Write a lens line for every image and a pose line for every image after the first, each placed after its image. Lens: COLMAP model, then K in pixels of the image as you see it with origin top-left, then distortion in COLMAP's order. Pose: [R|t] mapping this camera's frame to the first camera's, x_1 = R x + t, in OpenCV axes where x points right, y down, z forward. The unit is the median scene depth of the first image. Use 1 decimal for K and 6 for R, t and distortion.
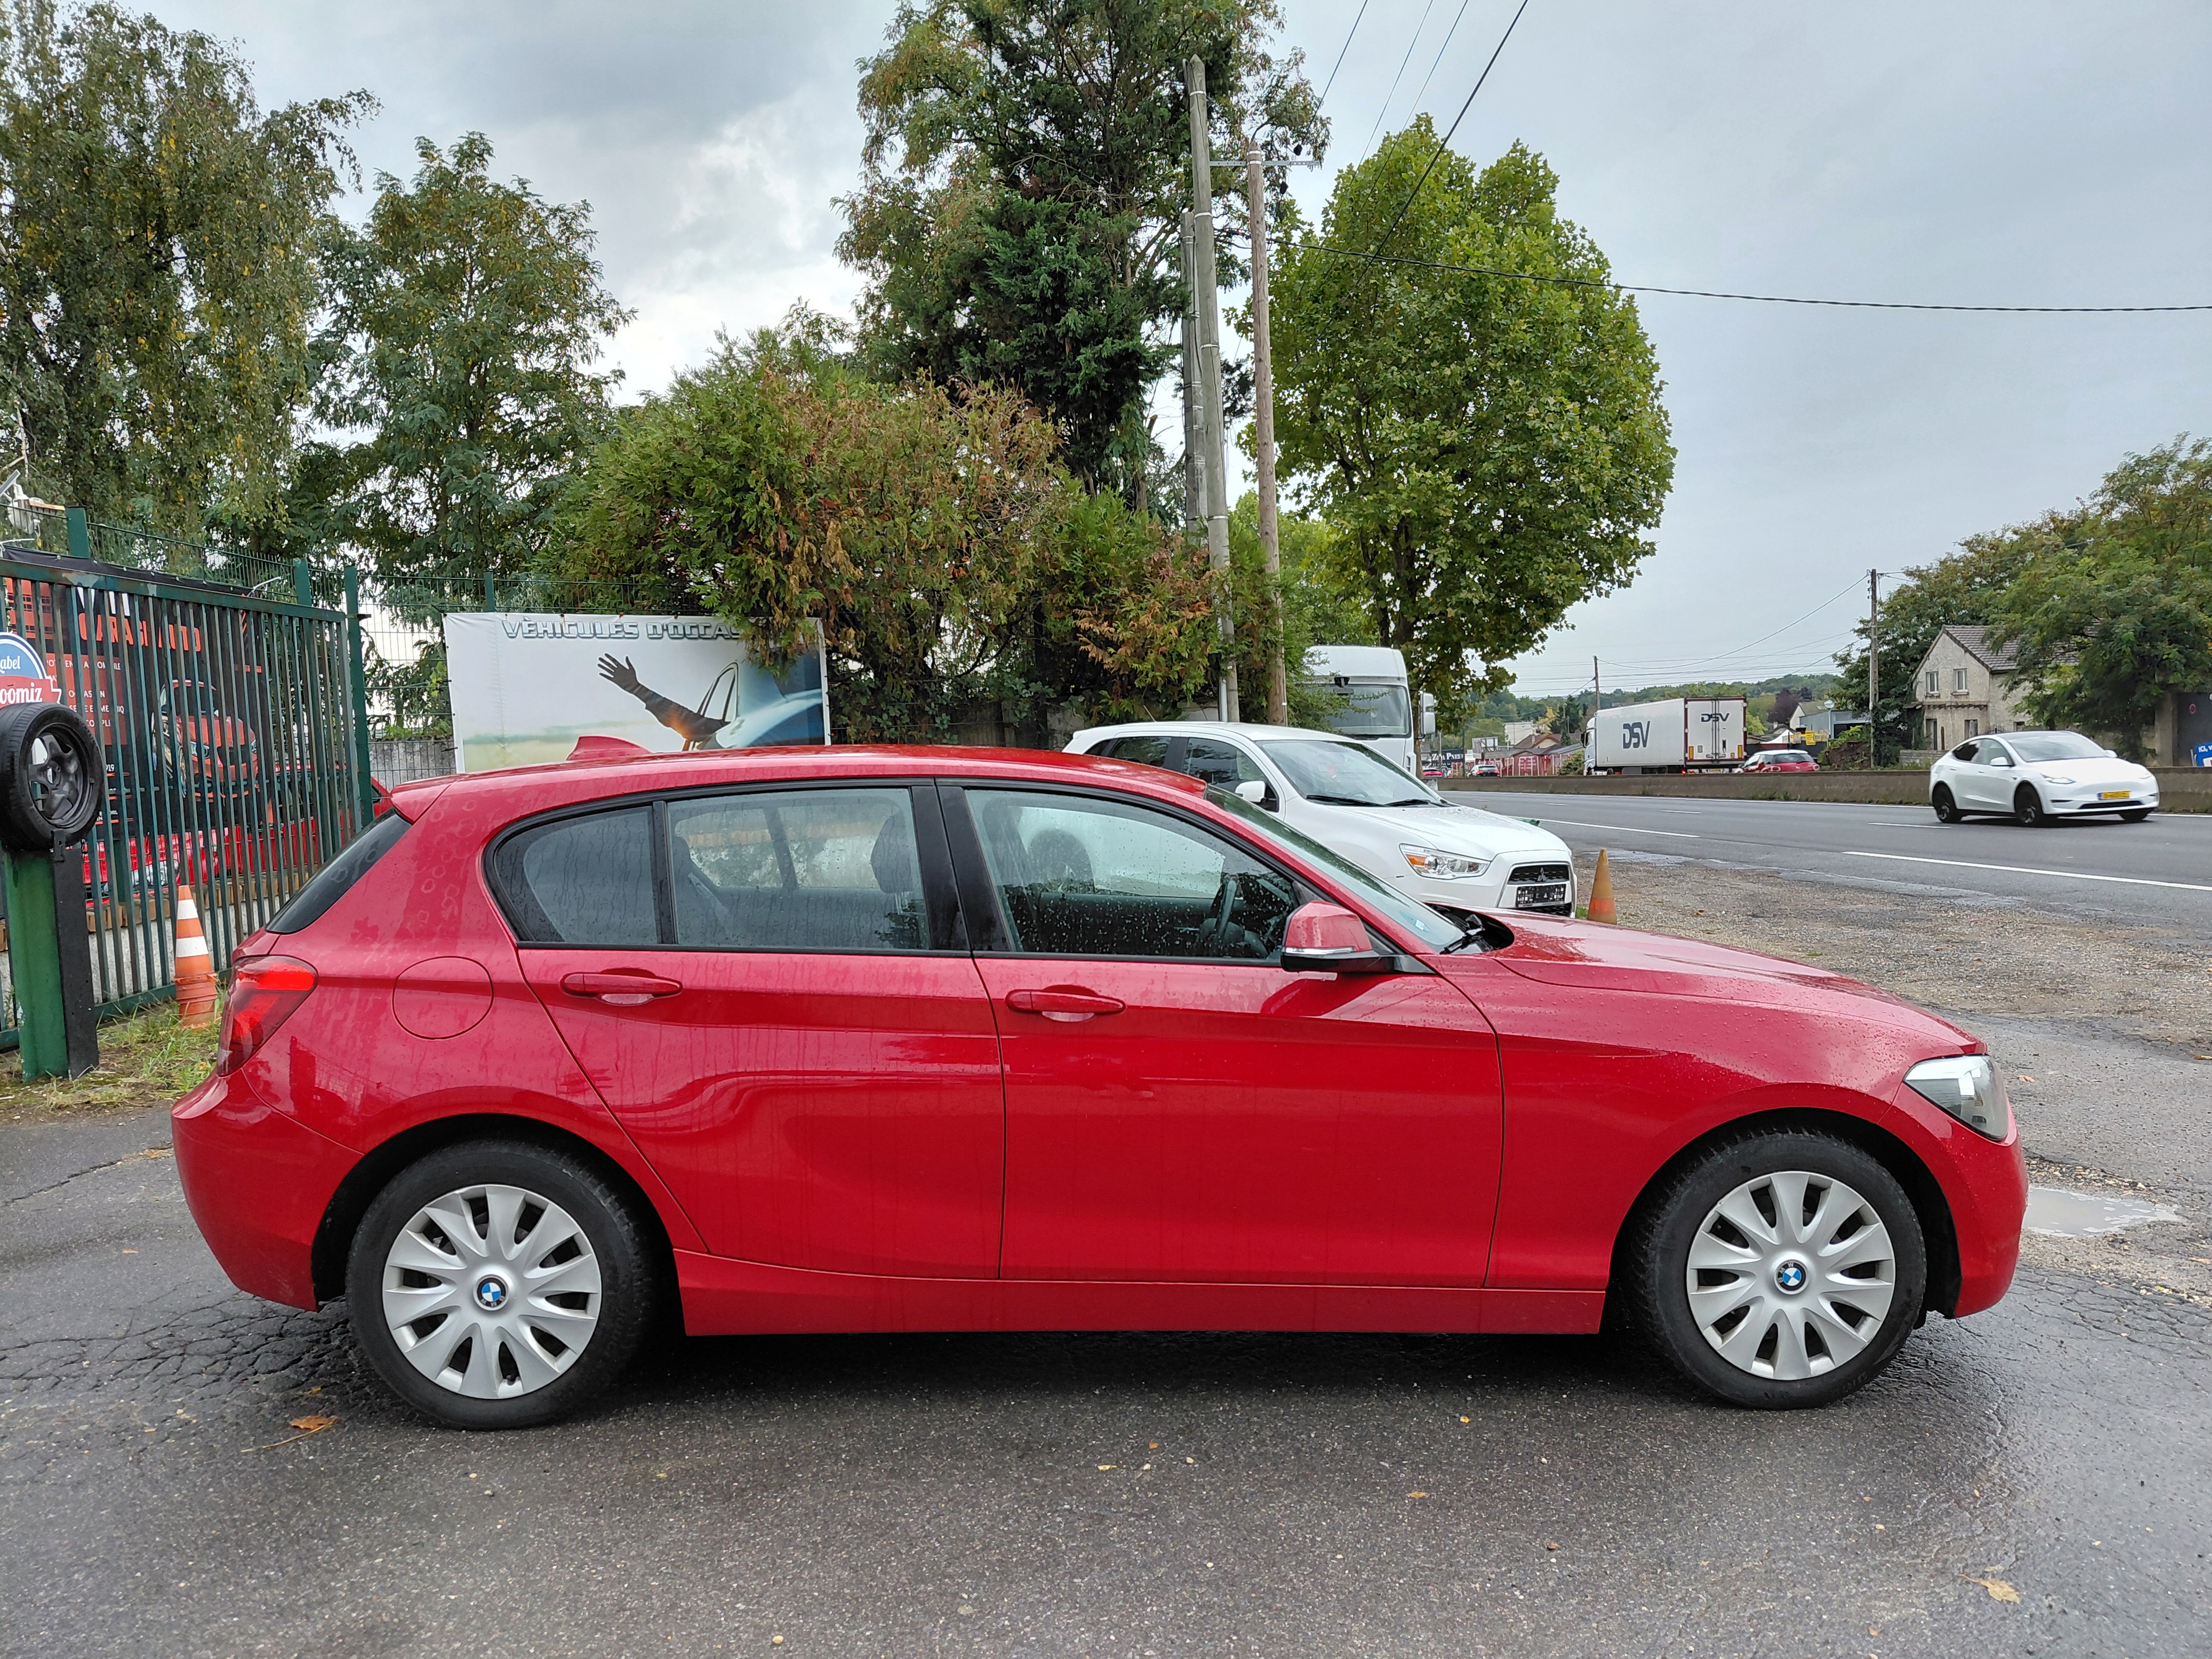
lens RADIAL K [[1801.6, 0, 1107.3], [0, 1801.6, 836.5], [0, 0, 1]] dist [-0.032486, 0.050293]
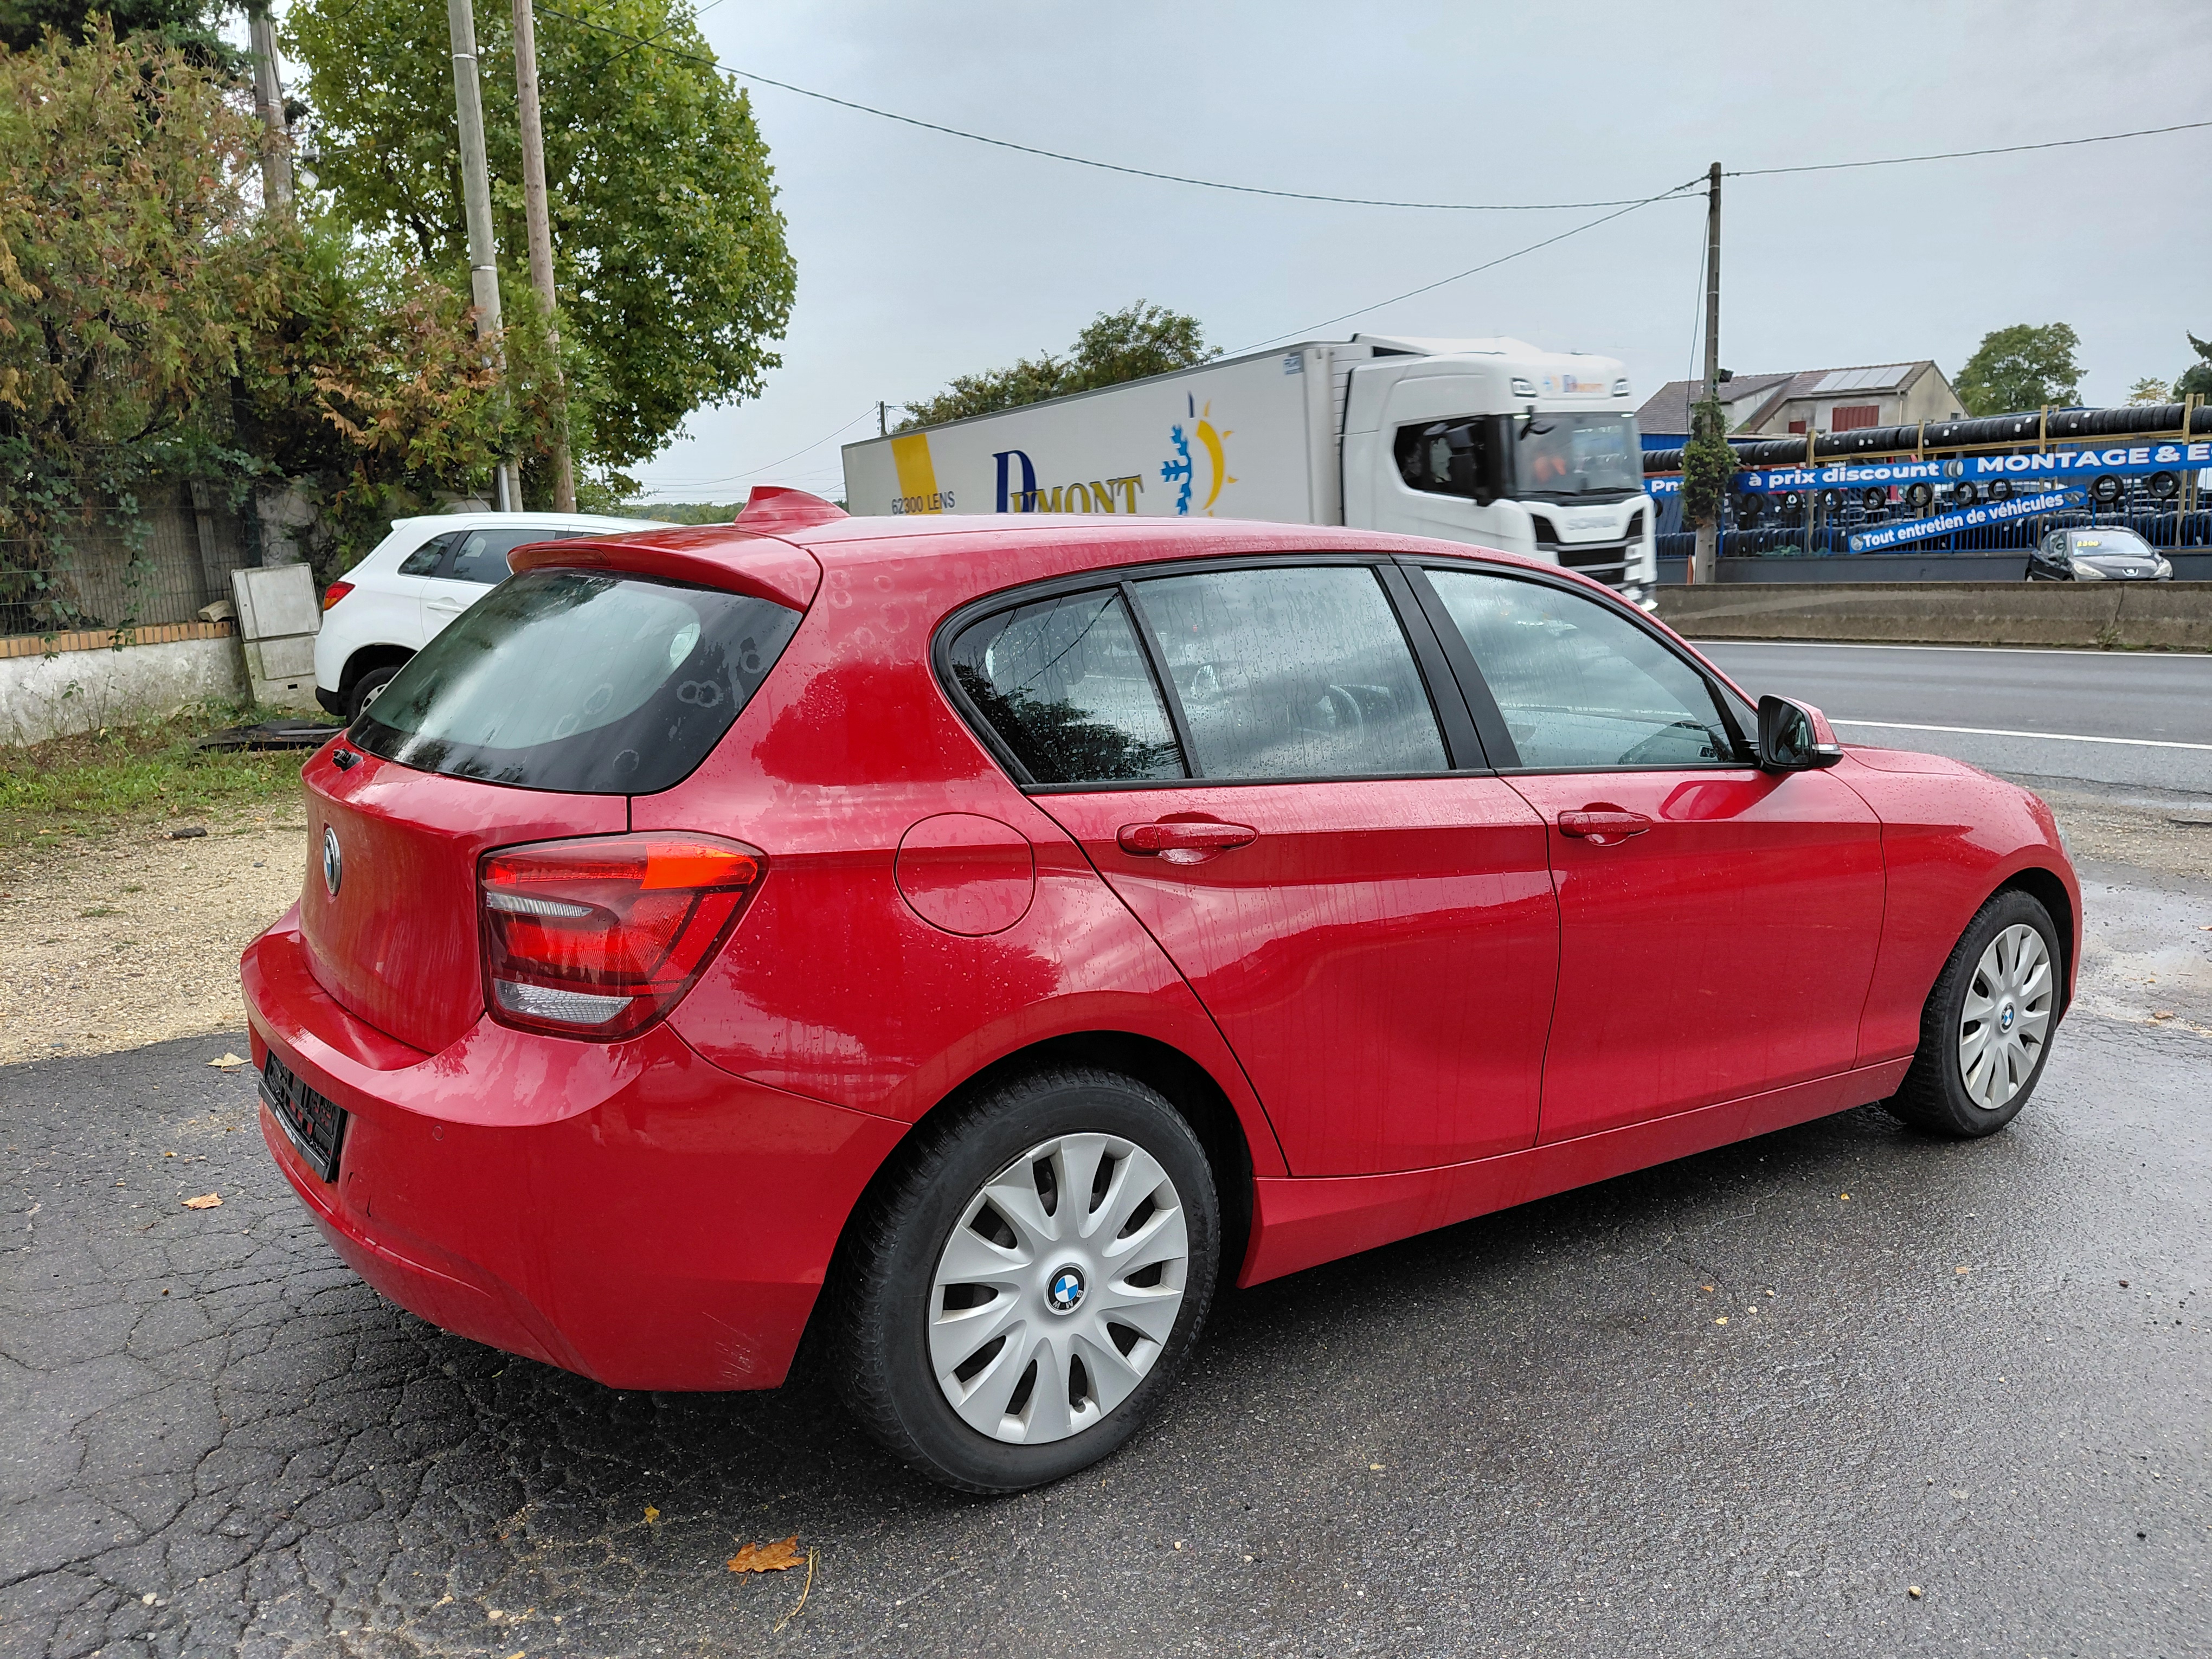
lens RADIAL K [[1801.6, 0, 1118.4], [0, 1801.6, 829.5], [0, 0, 1]] dist [-0.032486, 0.050293]
pose [[0.779499, -0.060122, 0.623512, -0.727746], [0.002293, 0.995651, 0.093138, 0.012471], [-0.626400, -0.071171, 0.776246, 0.447710]]
